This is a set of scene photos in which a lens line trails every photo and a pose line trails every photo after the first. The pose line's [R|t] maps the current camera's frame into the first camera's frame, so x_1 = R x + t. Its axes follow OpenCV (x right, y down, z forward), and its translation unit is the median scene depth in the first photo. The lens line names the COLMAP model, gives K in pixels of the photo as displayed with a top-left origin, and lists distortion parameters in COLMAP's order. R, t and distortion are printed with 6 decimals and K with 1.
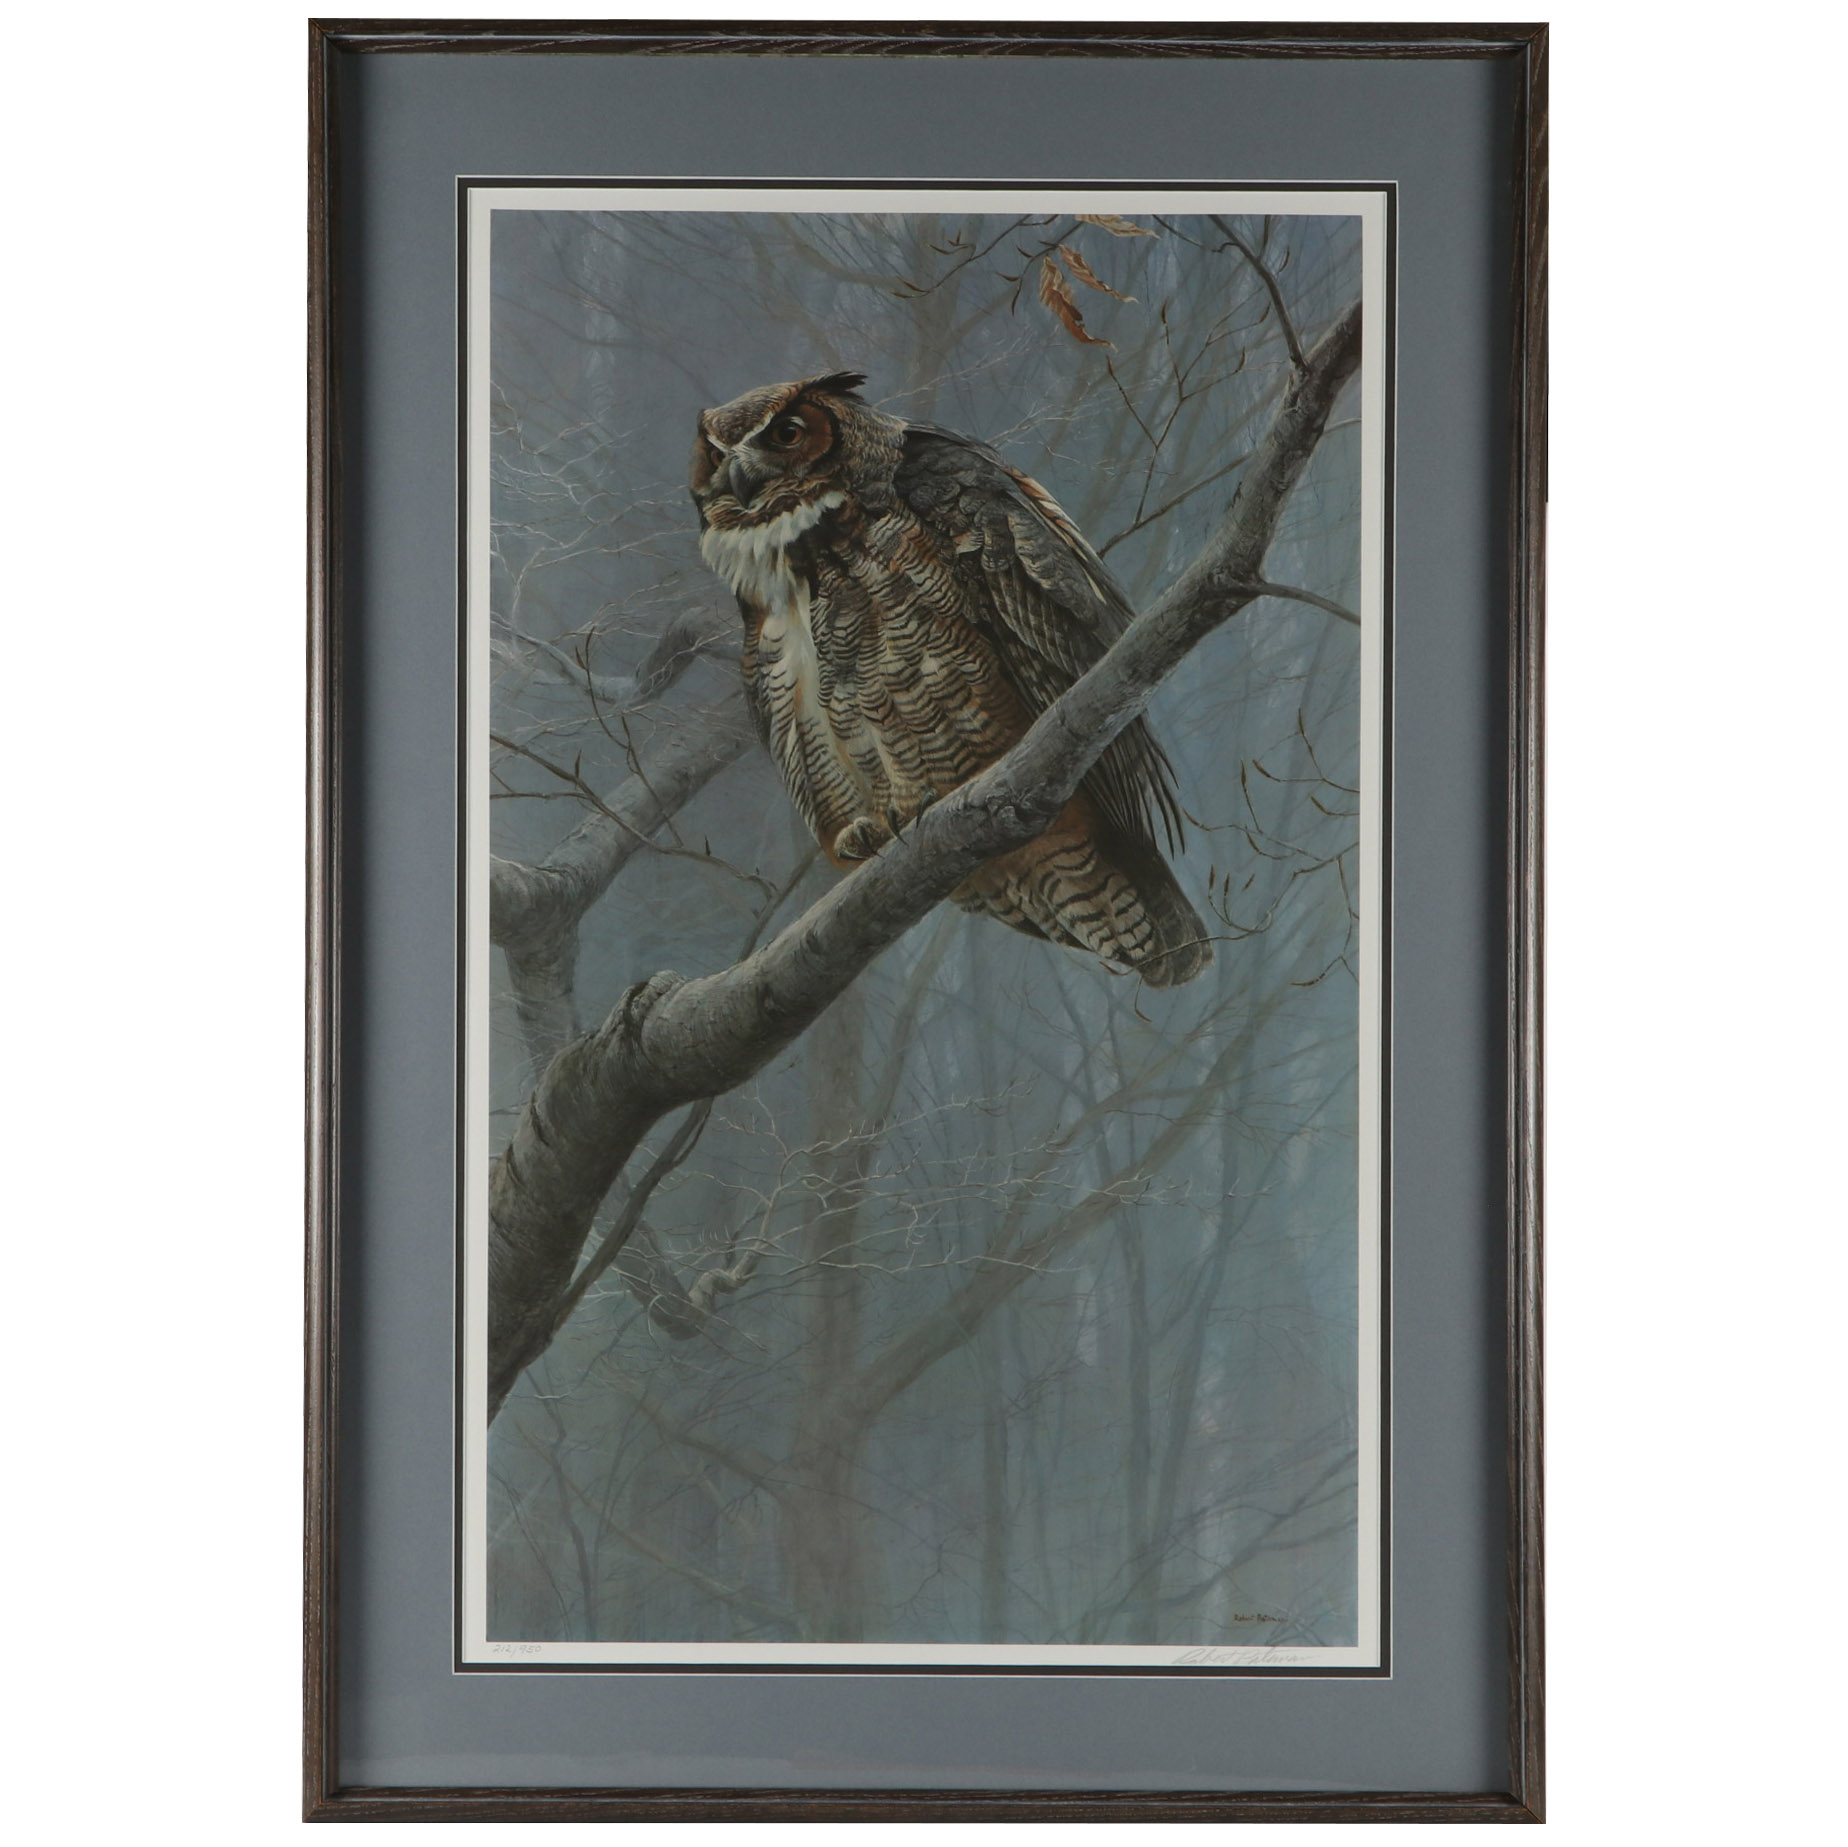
lens RADIAL K [[7028.2, 0, 923.1], [0, 7028.2, 921.0], [0, 0, 1]] dist [1.189197, 0.000000]
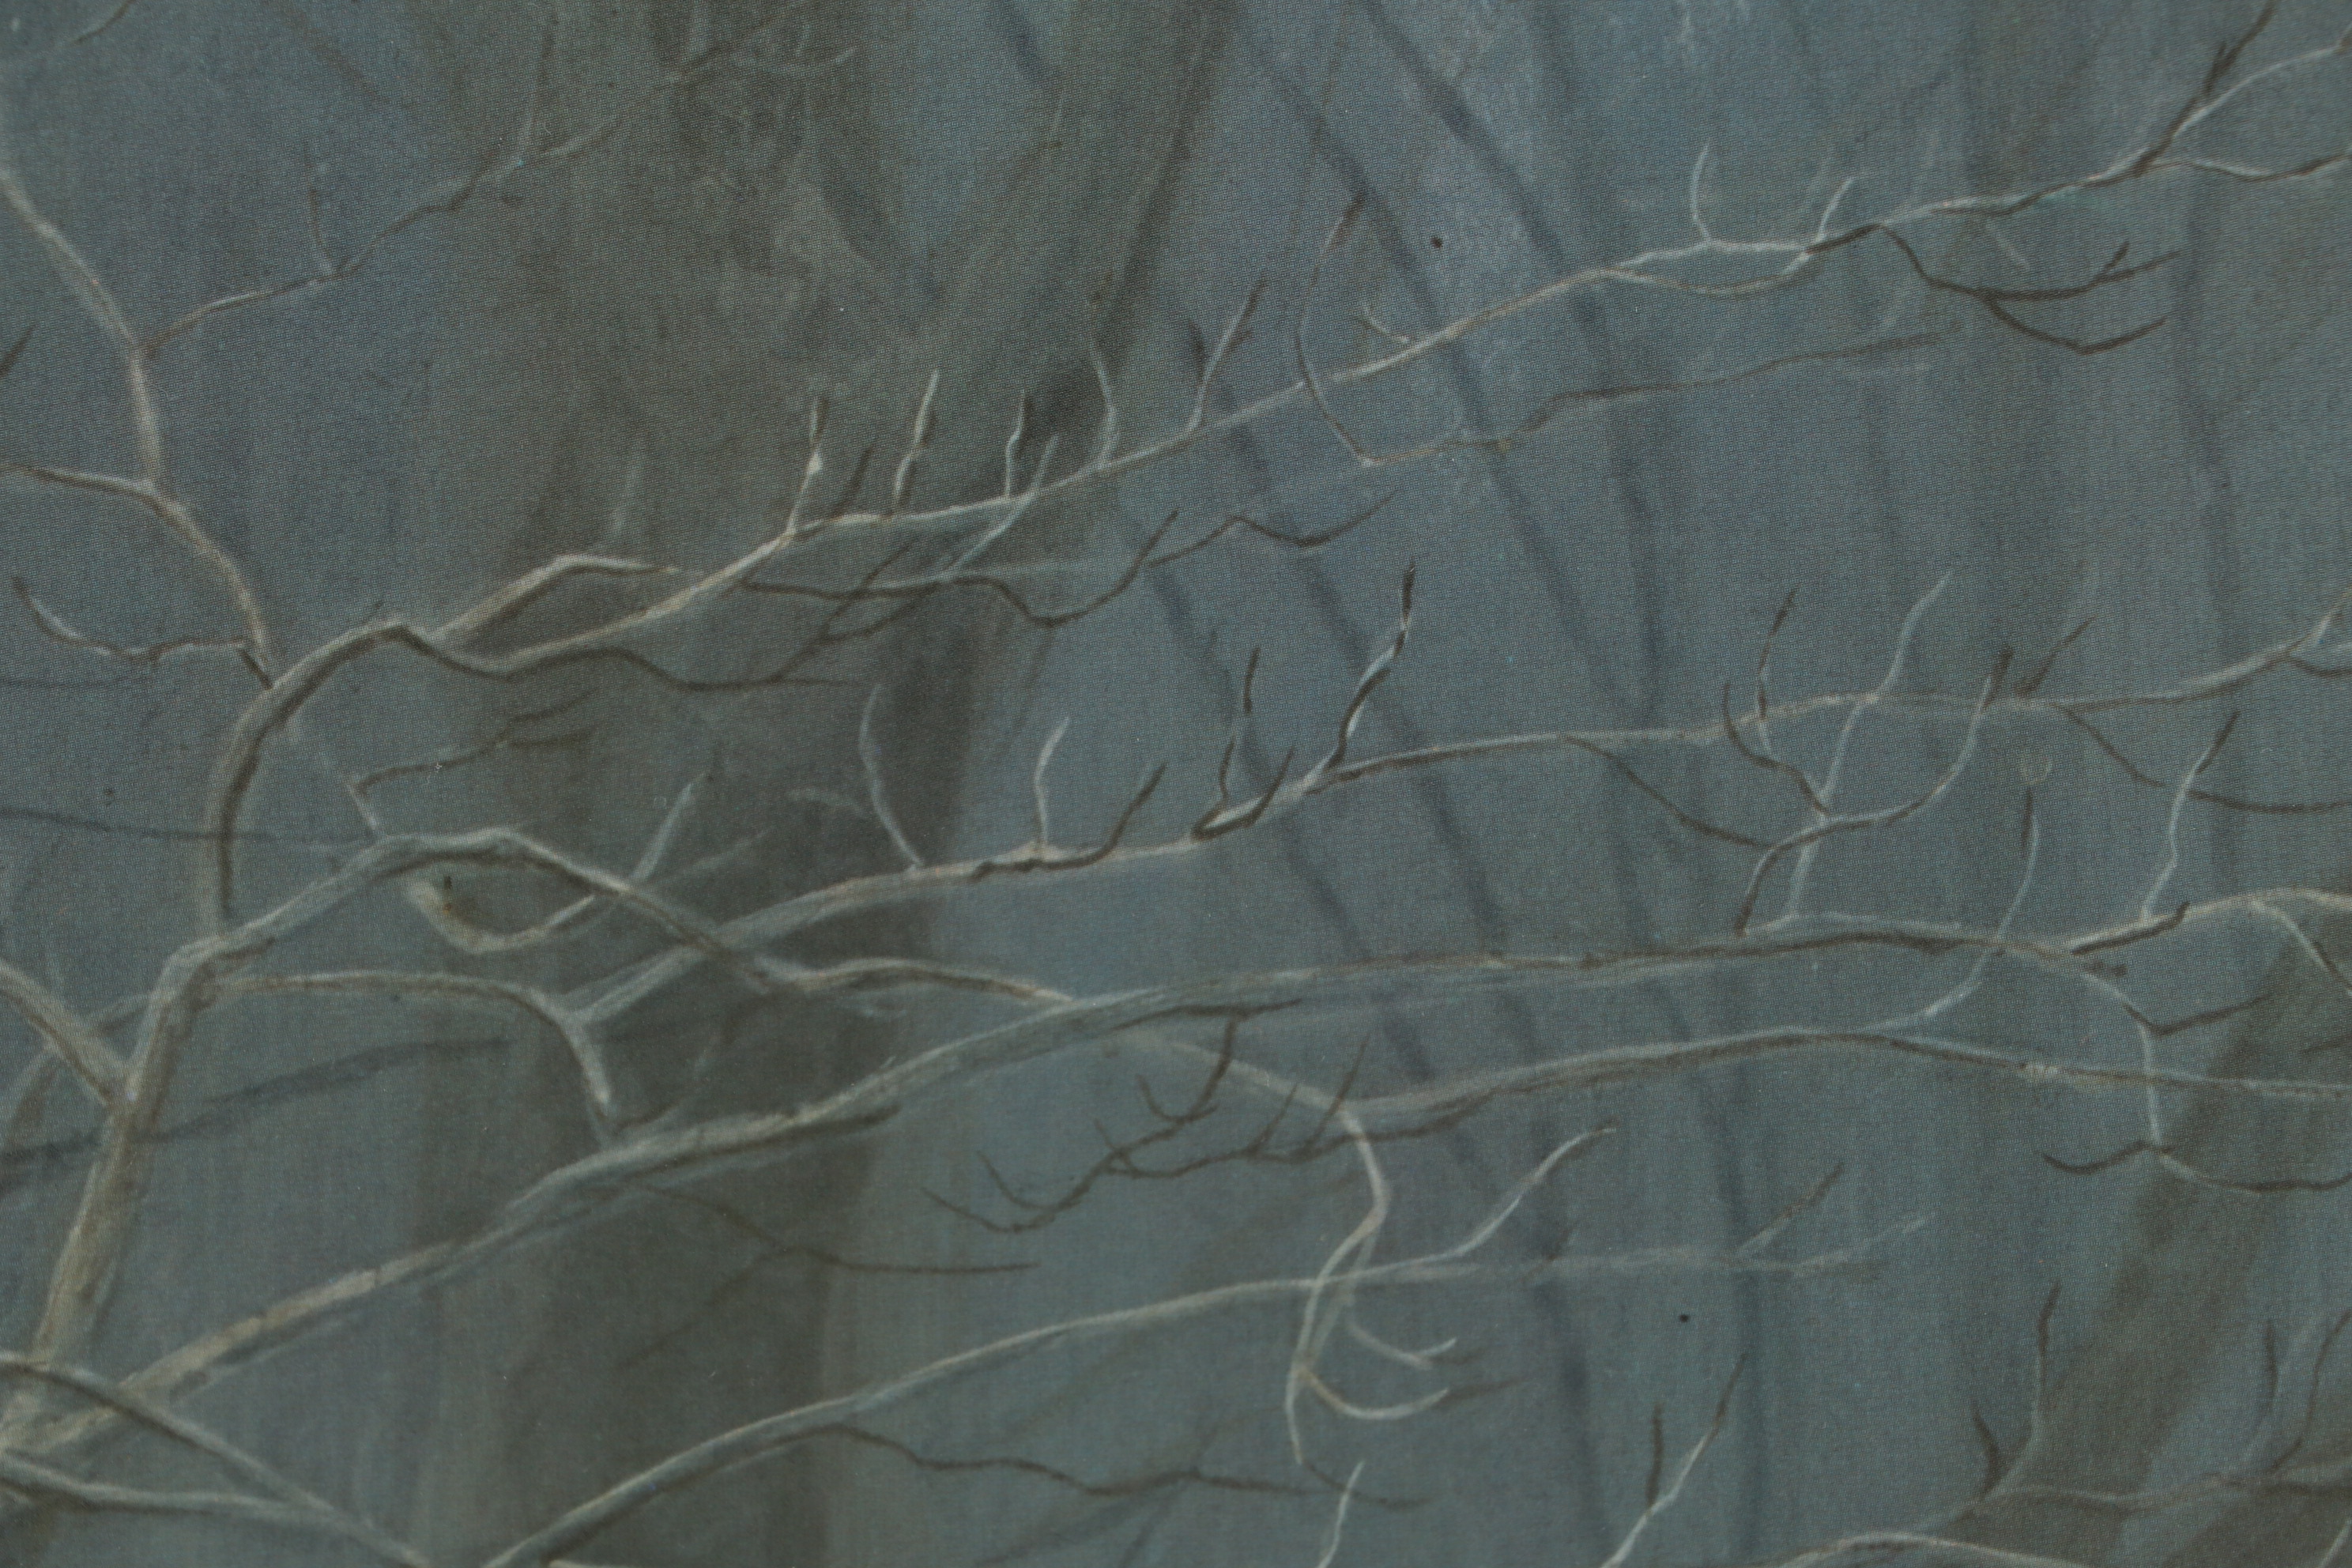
lens RADIAL K [[14846.7, 0, 1175.3], [0, 14846.7, 783.1], [0, 0, 1]] dist [1.424127, 0.000000]
pose [[0.999762, 0.009743, -0.019531, 0.000517], [-0.008530, 0.998083, 0.061303, 0.019931], [0.020091, -0.061121, 0.997928, 0.753915]]
